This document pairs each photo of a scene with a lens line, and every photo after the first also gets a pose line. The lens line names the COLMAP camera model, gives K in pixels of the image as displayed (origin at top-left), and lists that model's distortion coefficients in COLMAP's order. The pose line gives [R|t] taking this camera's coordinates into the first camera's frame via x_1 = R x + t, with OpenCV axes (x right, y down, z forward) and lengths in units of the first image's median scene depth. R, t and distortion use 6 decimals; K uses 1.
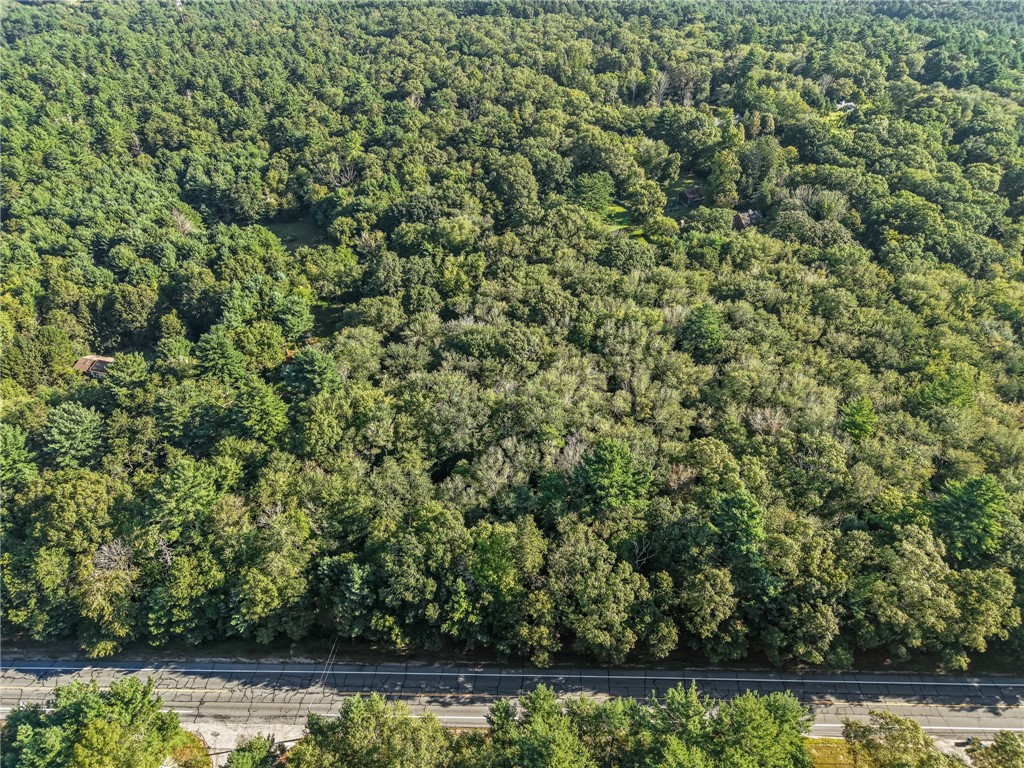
lens RADIAL K [[732.4, 0, 577.3], [0, 732.4, 383.7], [0, 0, 1]] dist [0.016937, -0.008751]
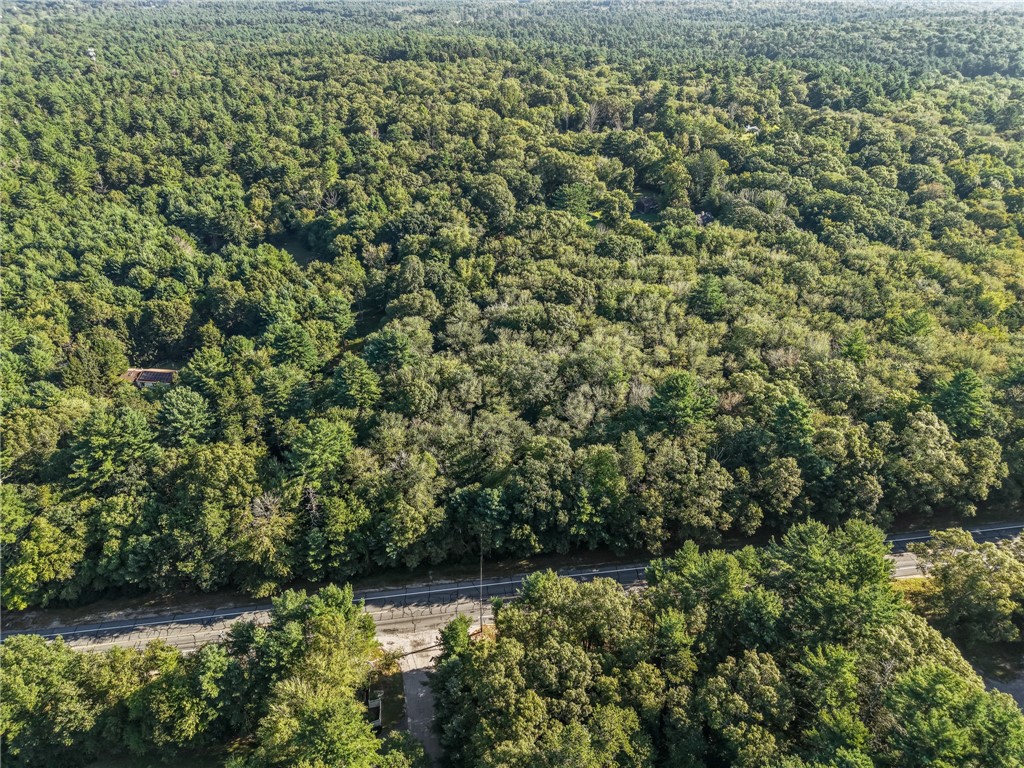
lens RADIAL K [[732.4, 0, 577.3], [0, 732.4, 383.7], [0, 0, 1]] dist [0.016937, -0.008751]
pose [[0.984462, -0.084165, 0.154113, -0.204922], [0.093412, 0.994175, -0.053768, 0.097215], [-0.148690, 0.067329, 0.986589, -0.113407]]
